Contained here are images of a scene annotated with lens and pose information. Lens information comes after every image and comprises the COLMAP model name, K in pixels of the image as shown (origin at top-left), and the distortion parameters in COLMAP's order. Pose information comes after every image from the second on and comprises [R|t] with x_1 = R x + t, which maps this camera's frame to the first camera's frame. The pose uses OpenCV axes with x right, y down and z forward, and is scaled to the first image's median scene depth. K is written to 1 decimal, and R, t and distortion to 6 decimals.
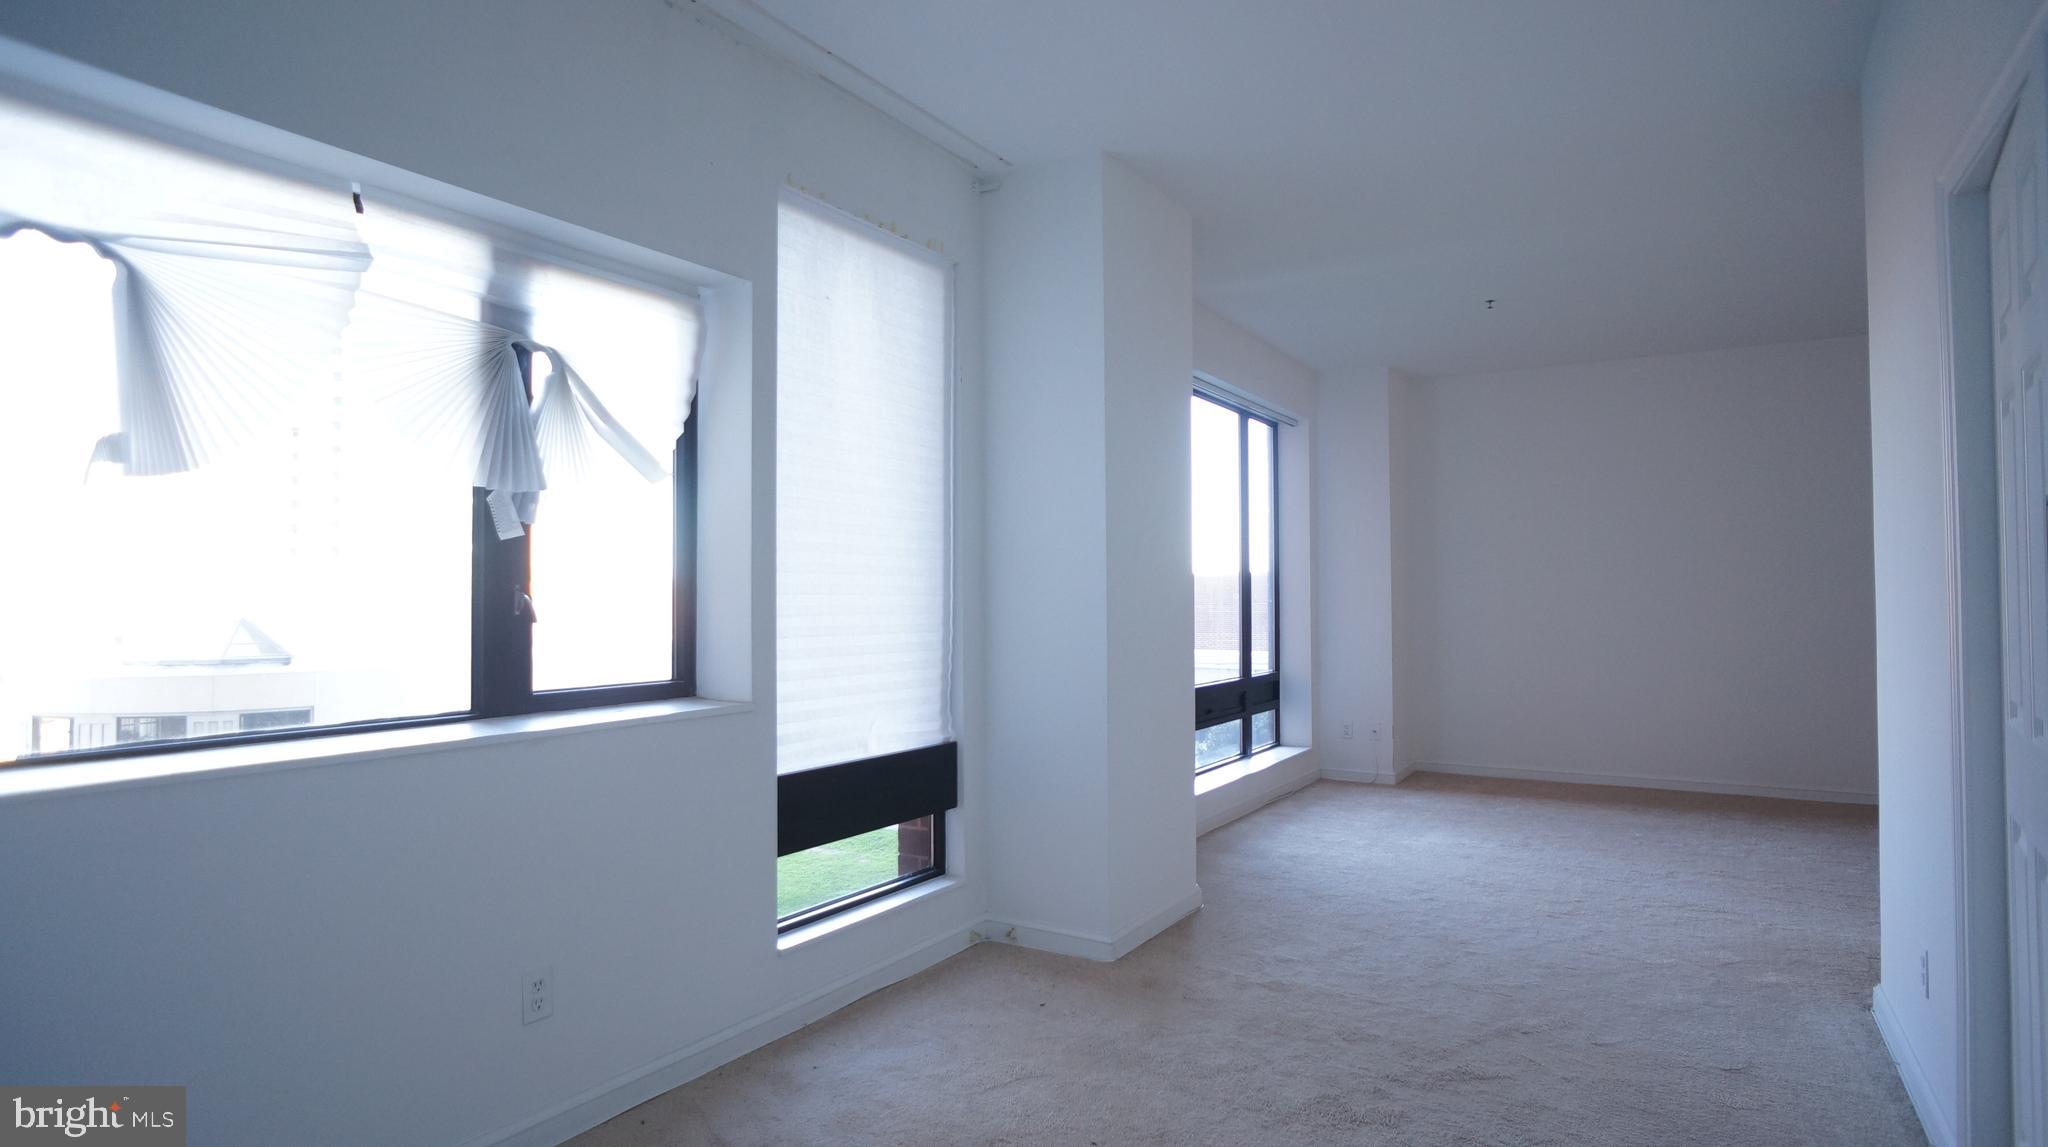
lens RADIAL K [[1072.1, 0, 1026.2], [0, 1072.1, 572.4], [0, 0, 1]] dist [-0.035249, 0.015738]
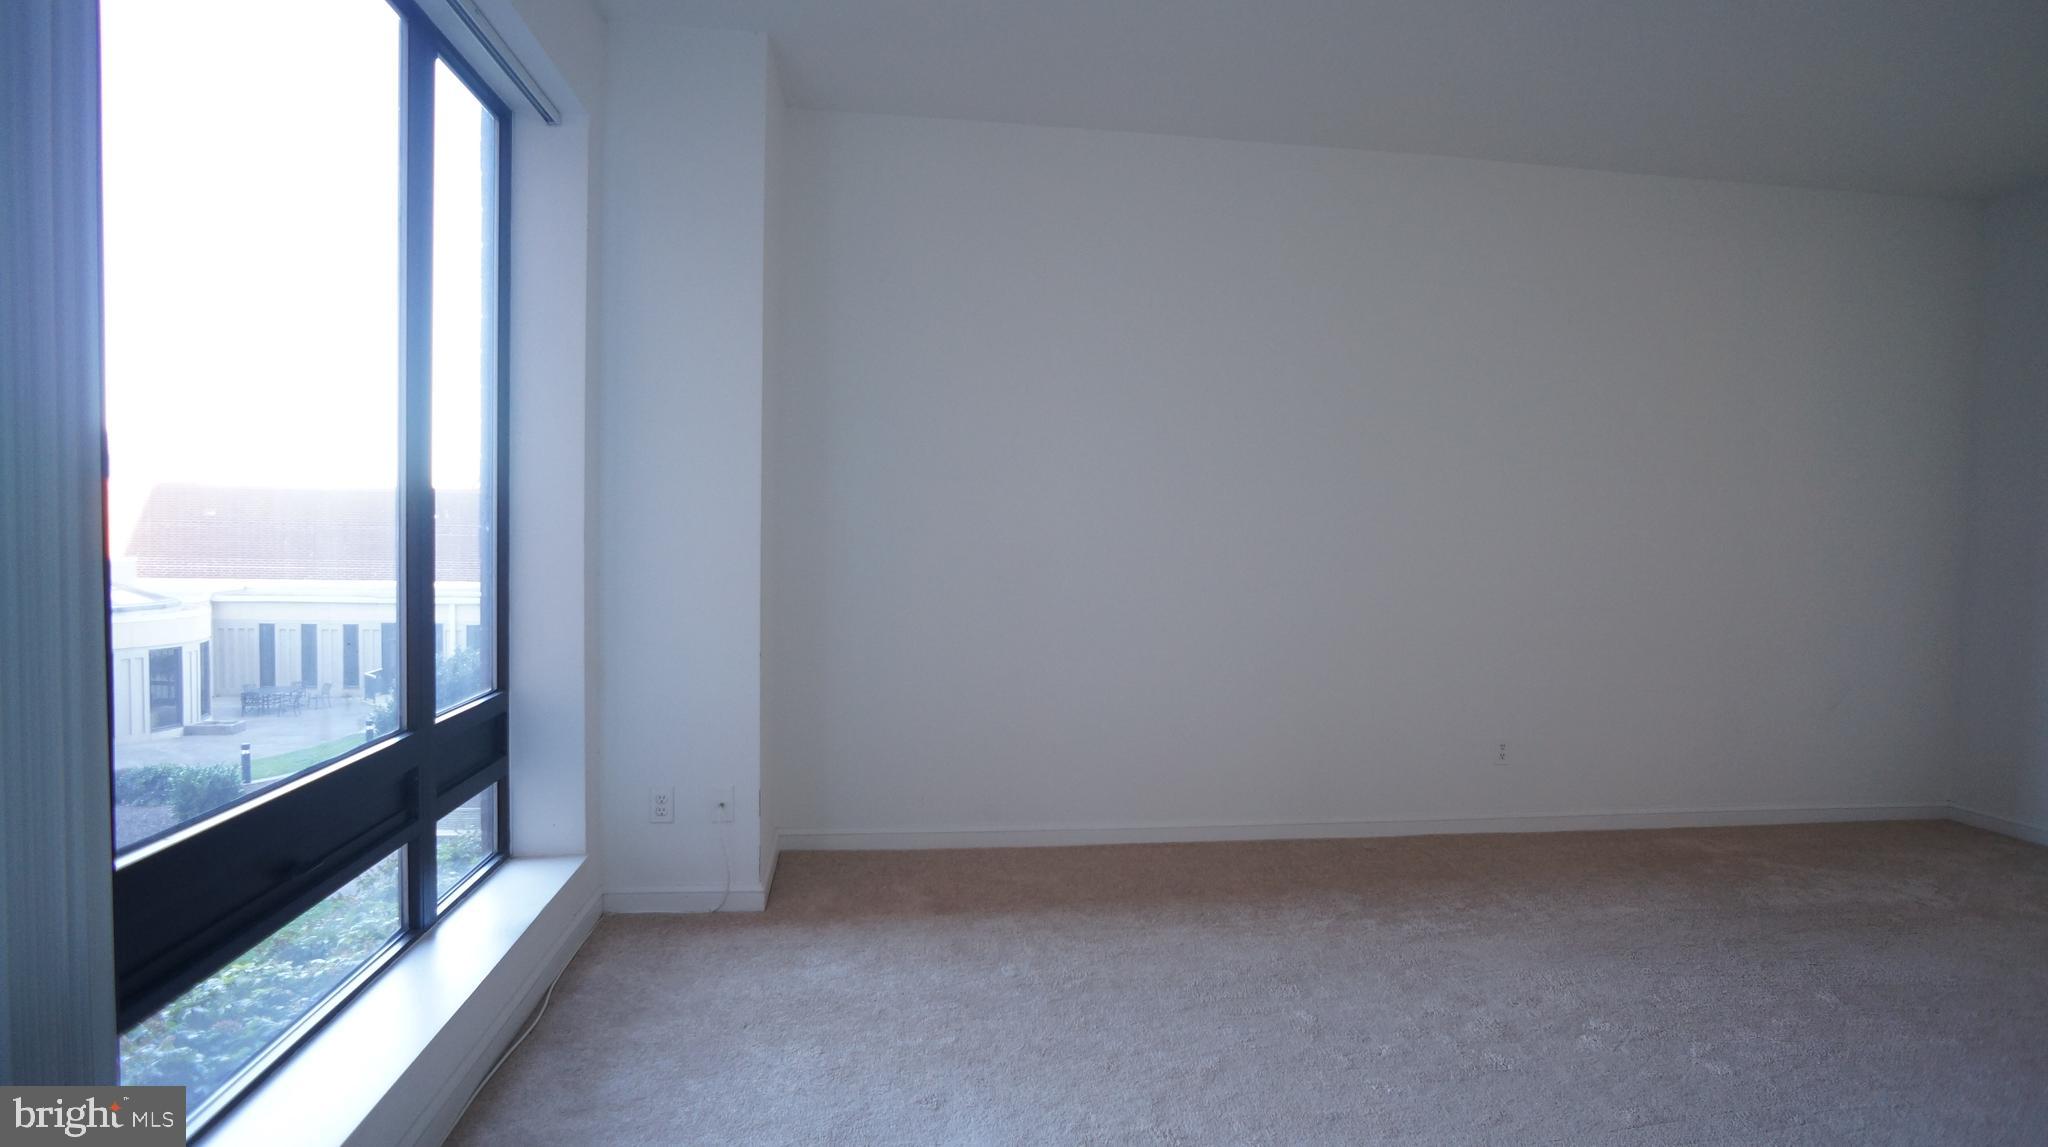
lens RADIAL K [[1072.1, 0, 1039.1], [0, 1072.1, 572.1], [0, 0, 1]] dist [-0.035249, 0.015738]
pose [[0.757310, -0.008815, 0.652996, 0.255884], [-0.039260, 0.997486, 0.058997, 0.021867], [-0.651875, -0.070315, 0.755060, 1.159894]]
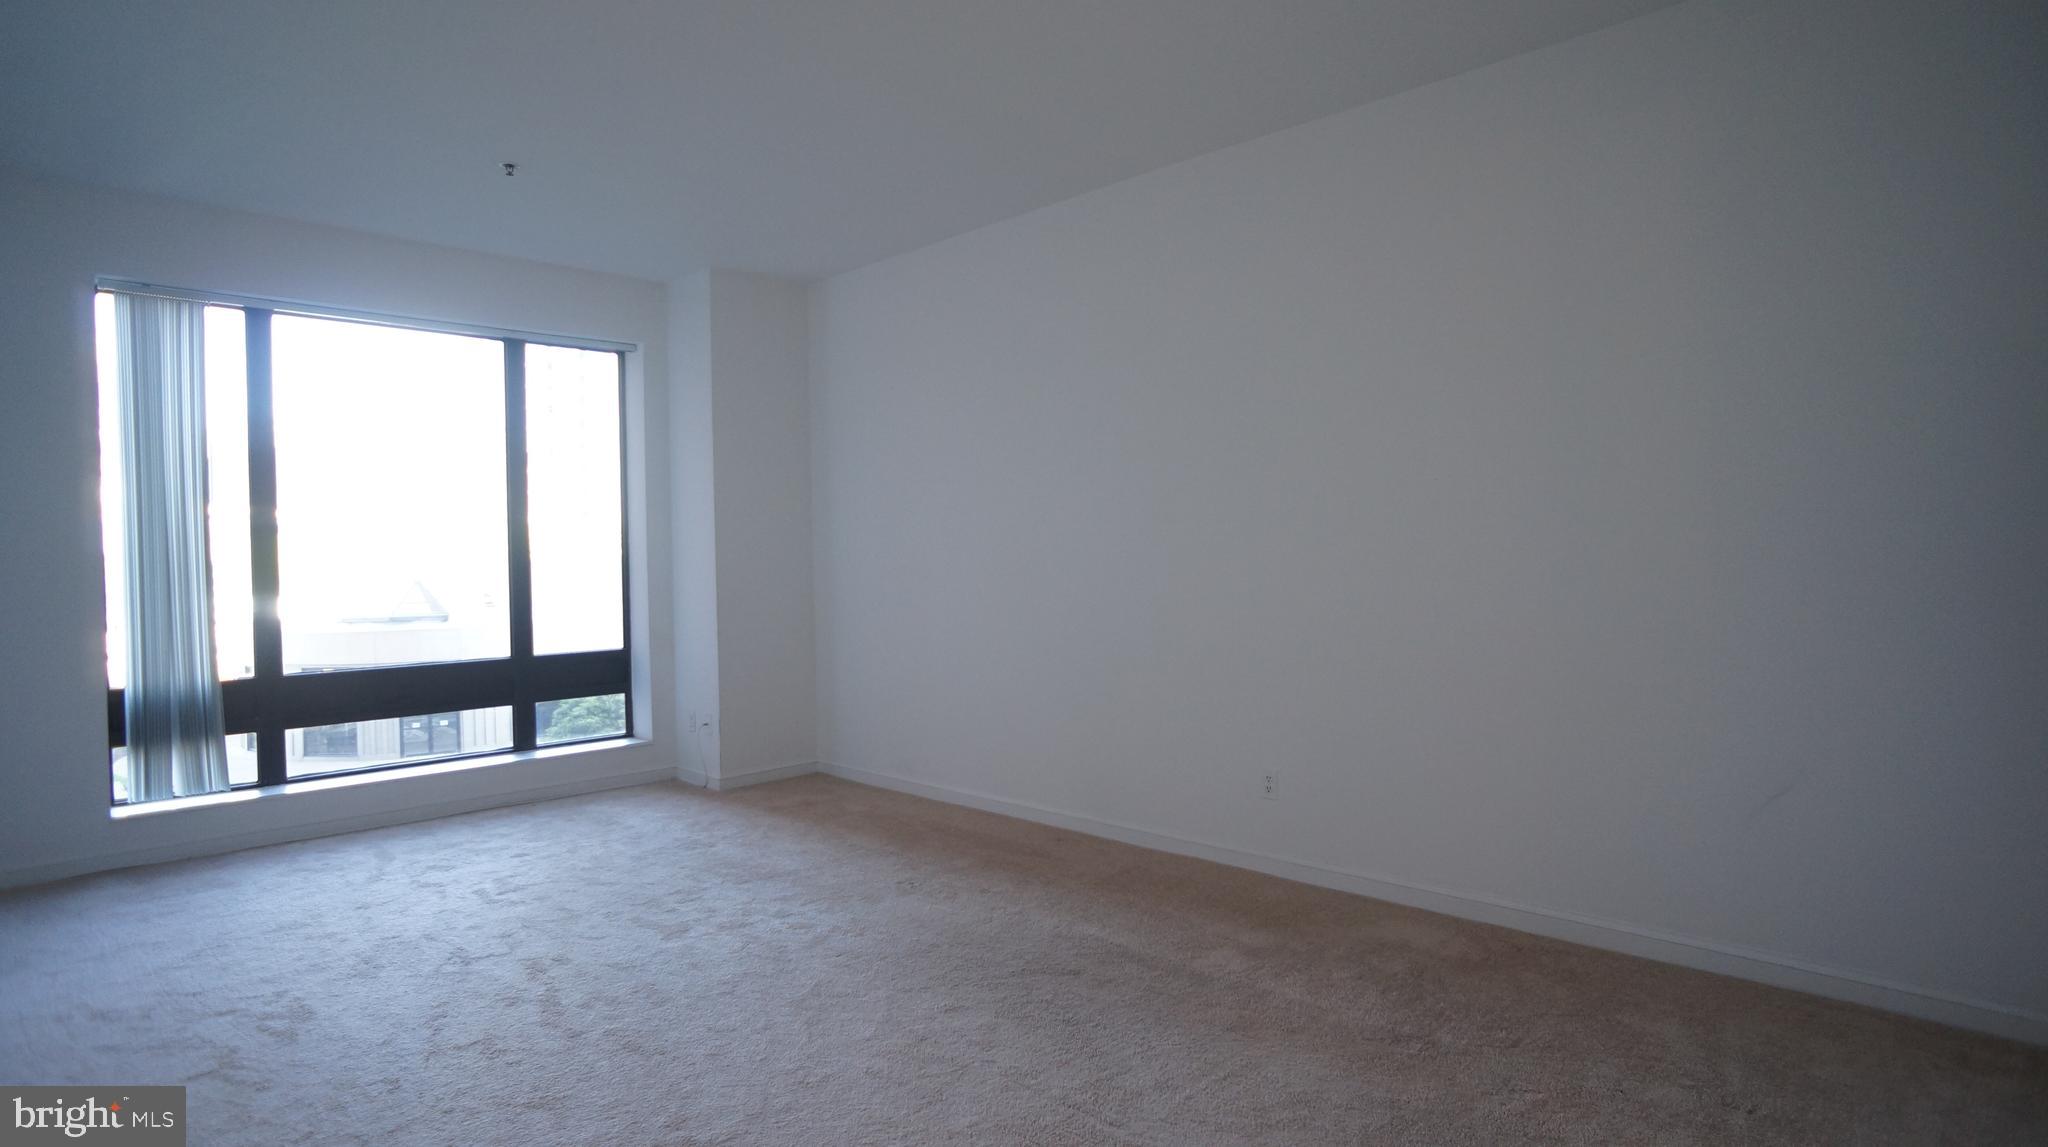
lens RADIAL K [[1072.1, 0, 1023.5], [0, 1072.1, 587.6], [0, 0, 1]] dist [-0.035249, 0.015738]
pose [[0.976104, -0.007103, -0.217187, 1.552200], [0.019817, 0.998211, 0.056415, 0.008386], [0.216398, -0.059371, 0.974498, 0.557468]]
